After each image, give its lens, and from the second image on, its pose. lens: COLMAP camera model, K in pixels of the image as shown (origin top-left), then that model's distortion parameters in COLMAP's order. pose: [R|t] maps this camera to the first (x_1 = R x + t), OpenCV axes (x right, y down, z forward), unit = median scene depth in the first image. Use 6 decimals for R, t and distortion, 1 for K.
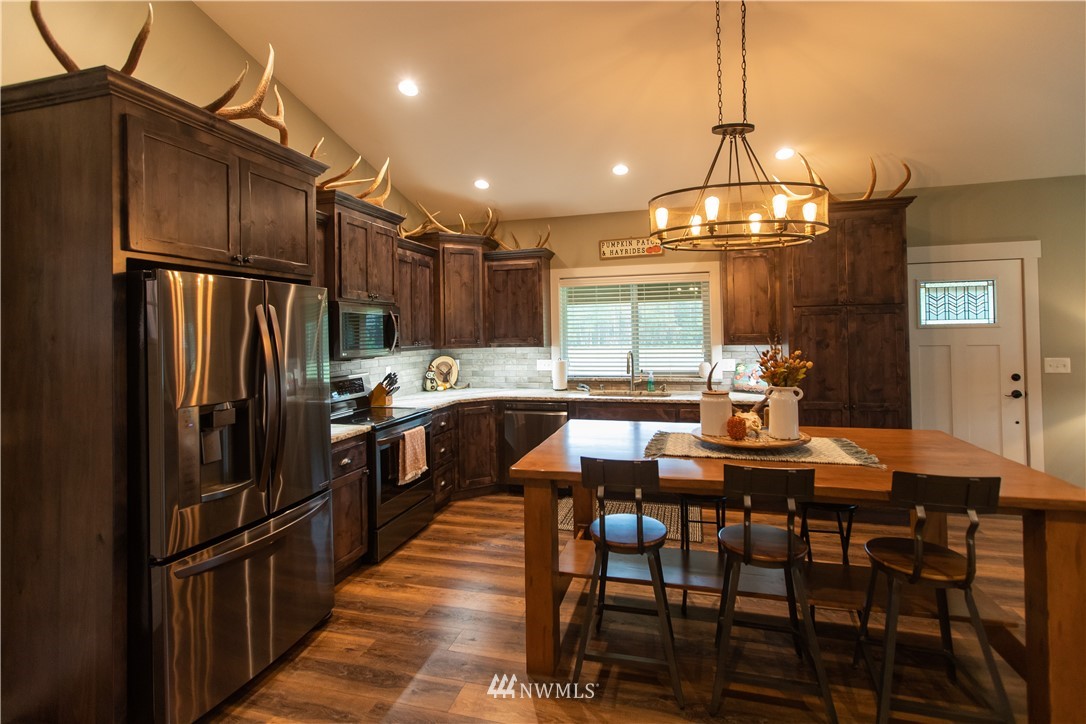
lens RADIAL K [[501.0, 0, 551.6], [0, 501.0, 325.1], [0, 0, 1]] dist [0.002898, -0.000806]
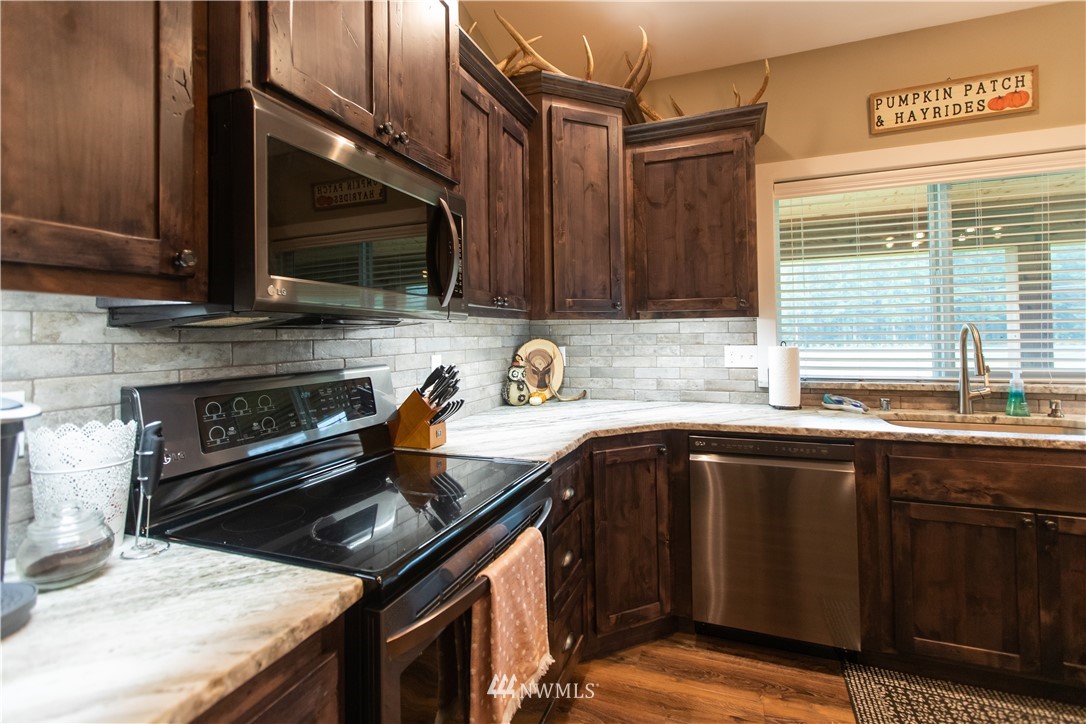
lens RADIAL K [[501.0, 0, 551.6], [0, 501.0, 325.1], [0, 0, 1]] dist [0.002898, -0.000806]
pose [[0.995520, 0.000650, -0.094551, -0.173807], [-0.001063, 0.999990, -0.004321, 0.056775], [0.094548, 0.004402, 0.995511, 0.540431]]
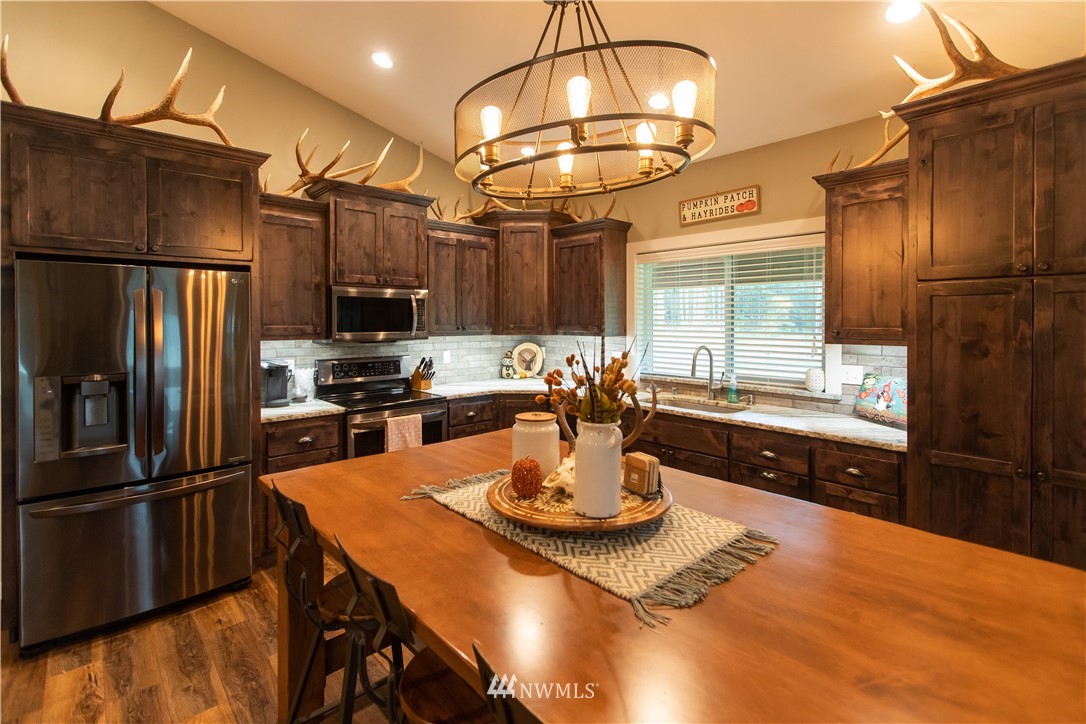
lens RADIAL K [[501.0, 0, 551.6], [0, 501.0, 325.1], [0, 0, 1]] dist [0.002898, -0.000806]
pose [[0.850779, 0.023164, -0.525013, 0.367073], [-0.008109, 0.999488, 0.030957, -0.001009], [0.525461, -0.022080, 0.850531, 0.254411]]
